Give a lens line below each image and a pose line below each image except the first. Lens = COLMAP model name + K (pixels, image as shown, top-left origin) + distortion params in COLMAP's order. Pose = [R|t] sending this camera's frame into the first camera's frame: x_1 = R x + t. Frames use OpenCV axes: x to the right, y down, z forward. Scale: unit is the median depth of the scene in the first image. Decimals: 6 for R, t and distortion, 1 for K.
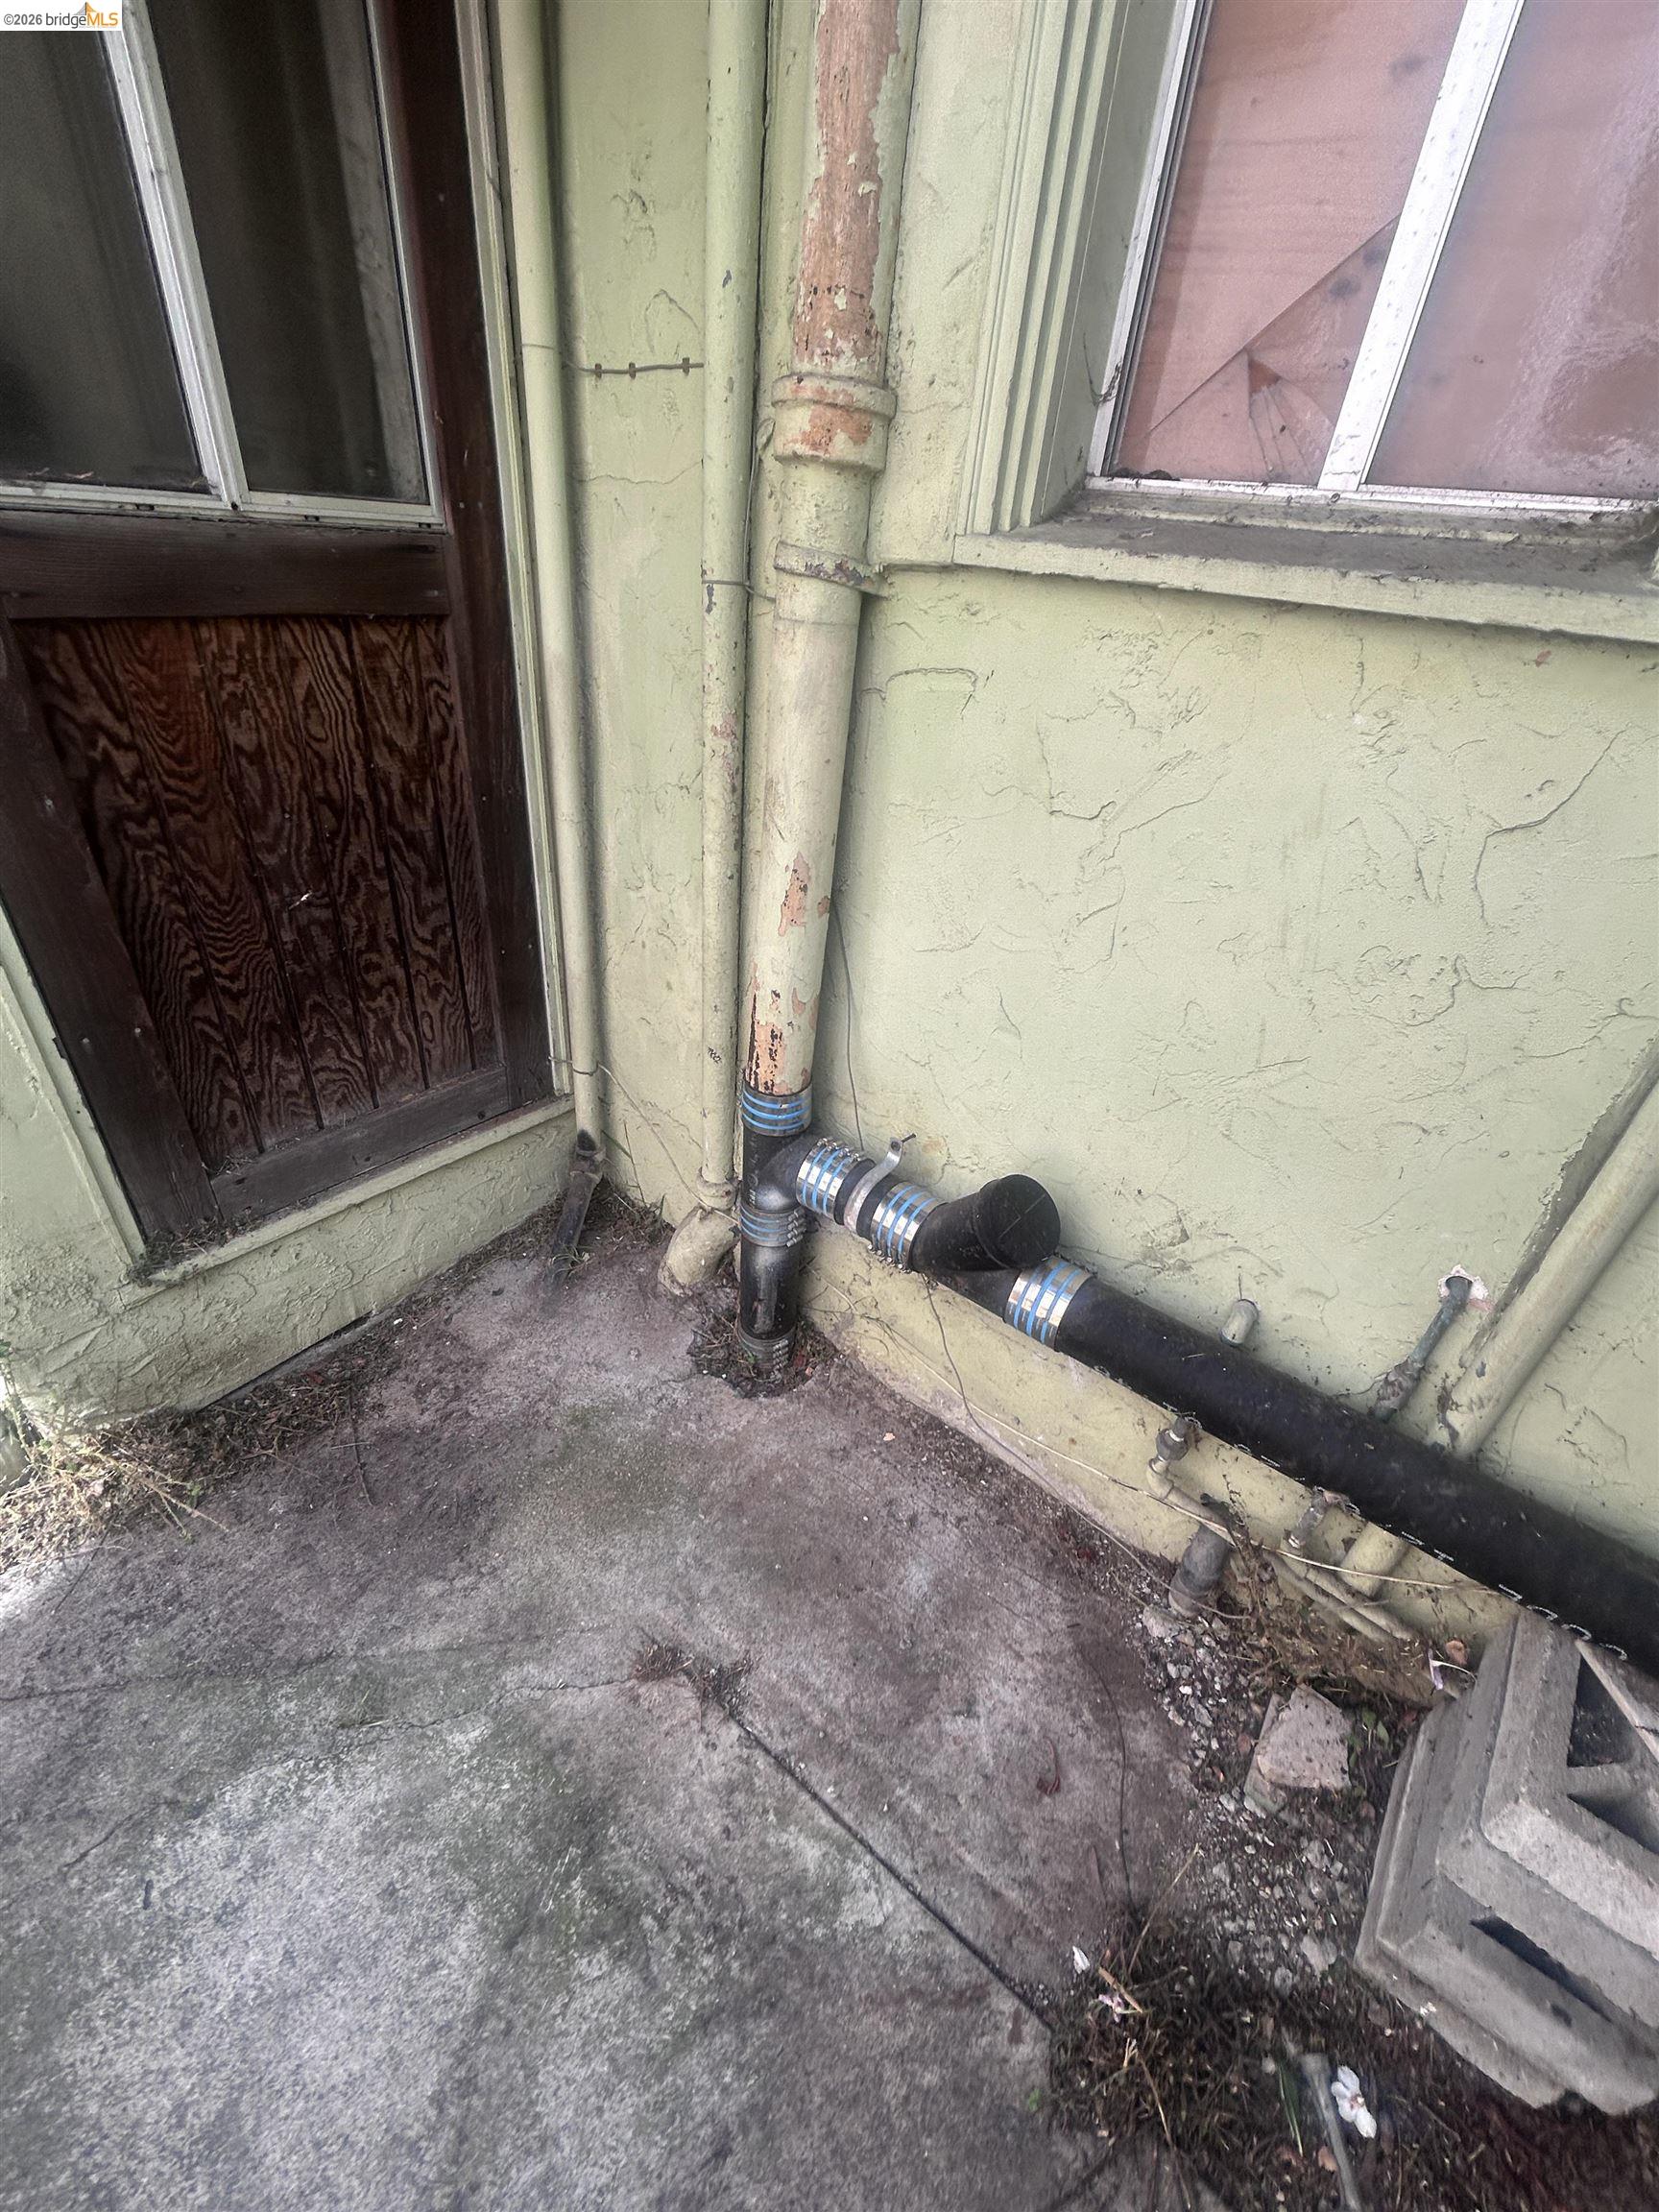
lens RADIAL K [[916.9, 0, 829.5], [0, 916.9, 1106.0], [0, 0, 1]] dist [-0.000736, -0.000152]
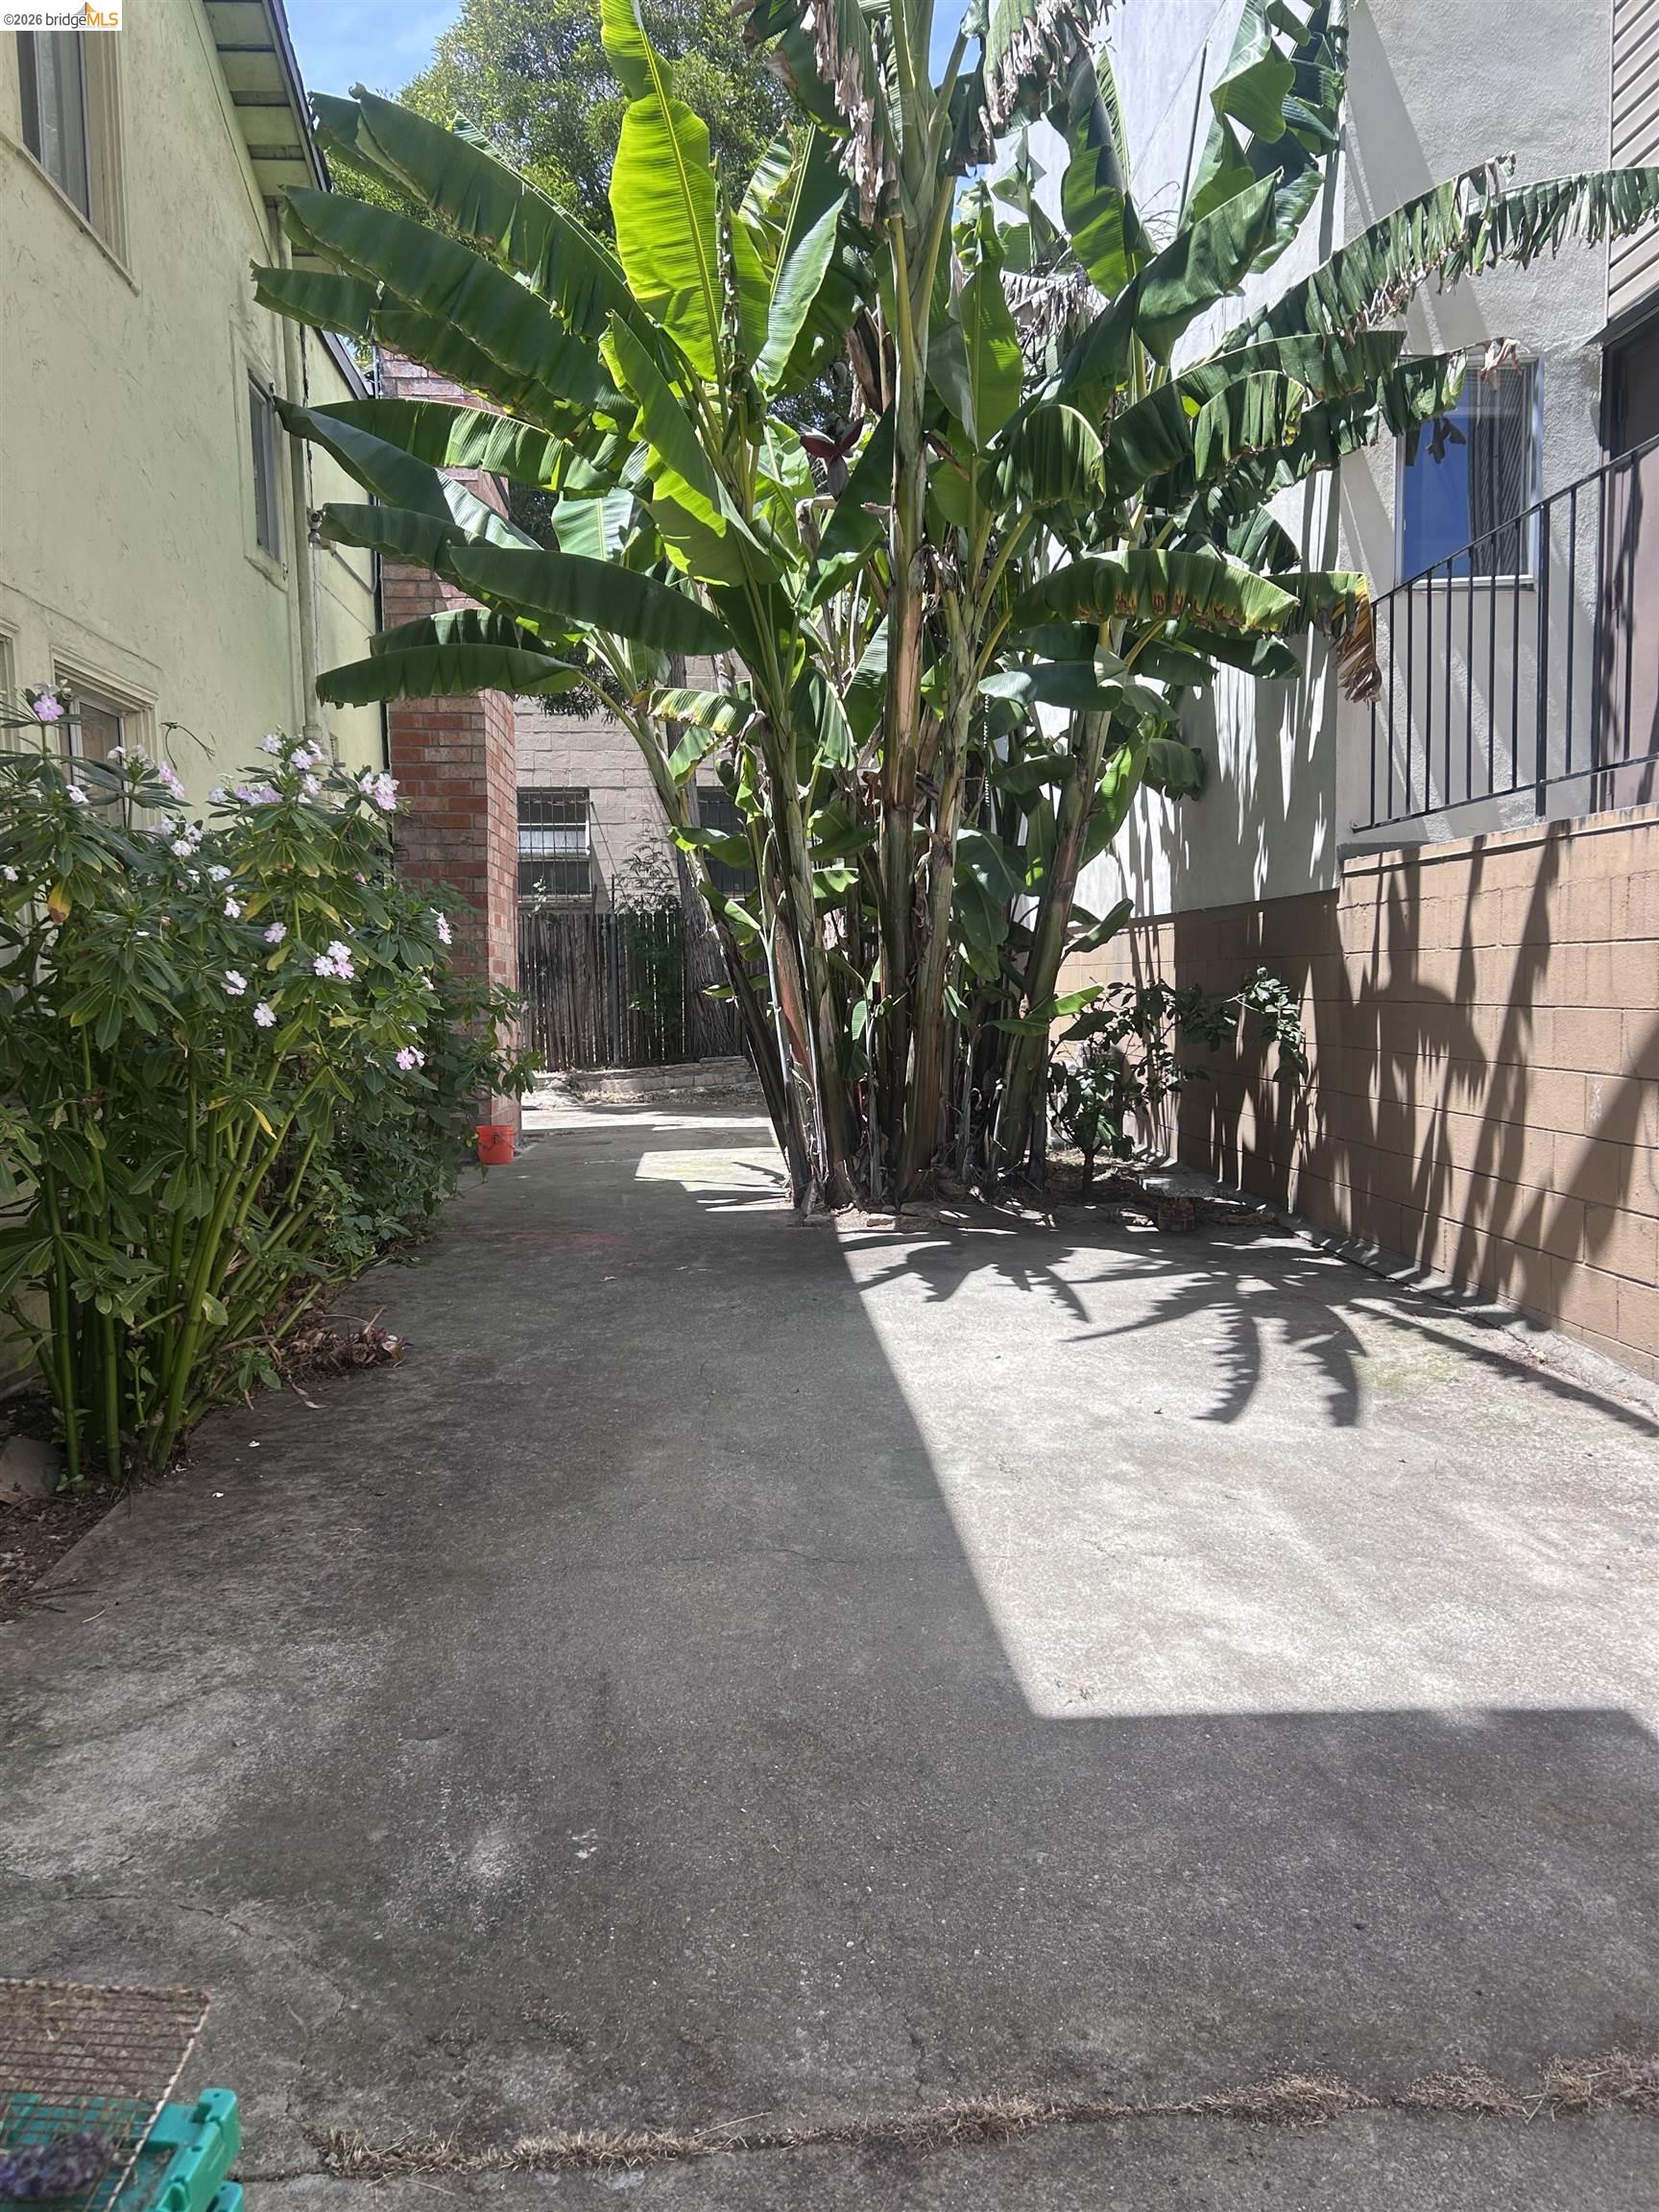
lens RADIAL K [[1670.6, 0, 821.9], [0, 1670.6, 1116.5], [0, 0, 1]] dist [0.017023, -0.002570]
pose [[-0.673455, -0.129602, 0.727779, -3.063959], [0.365366, 0.797497, 0.480111, -0.776736], [-0.642625, 0.589238, -0.489726, 0.930680]]
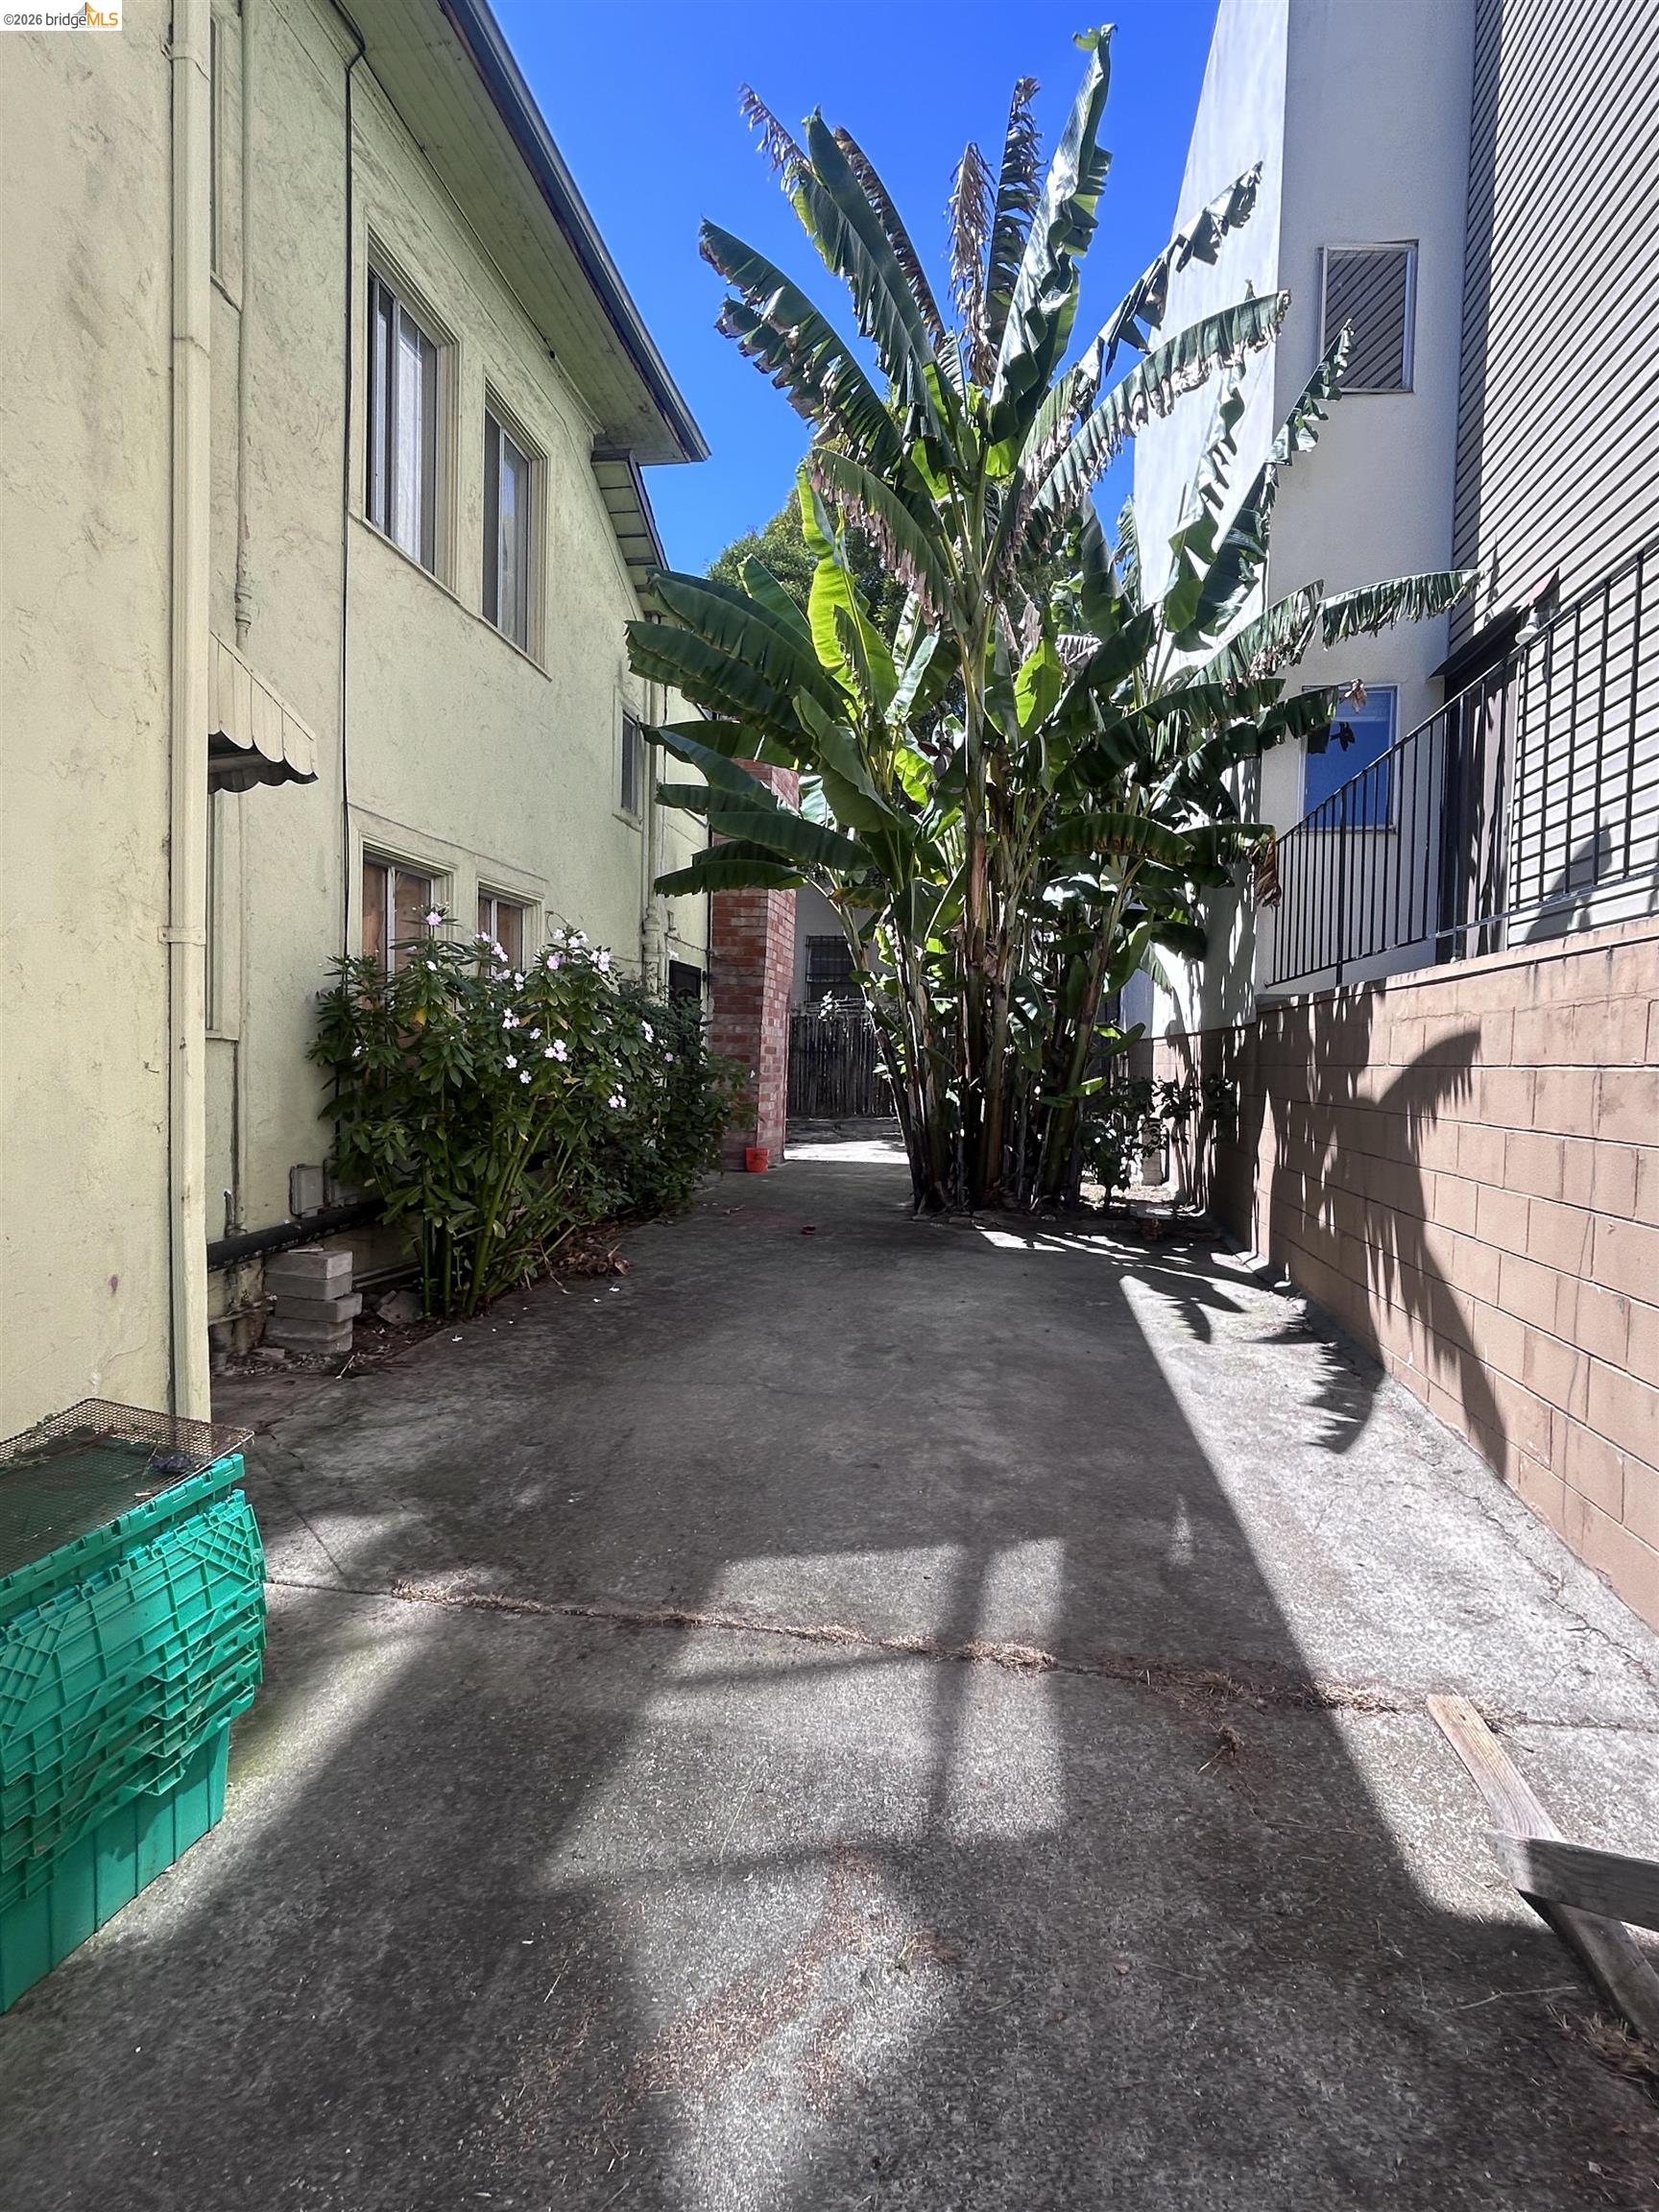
lens RADIAL K [[1149.7, 0, 825.0], [0, 1149.7, 1080.7], [0, 0, 1]] dist [-0.000072, -0.000309]
pose [[-0.494615, -0.109600, 0.862174, -4.325138], [0.412726, 0.843404, 0.343988, -0.764822], [-0.764861, 0.525983, -0.371926, 0.630920]]
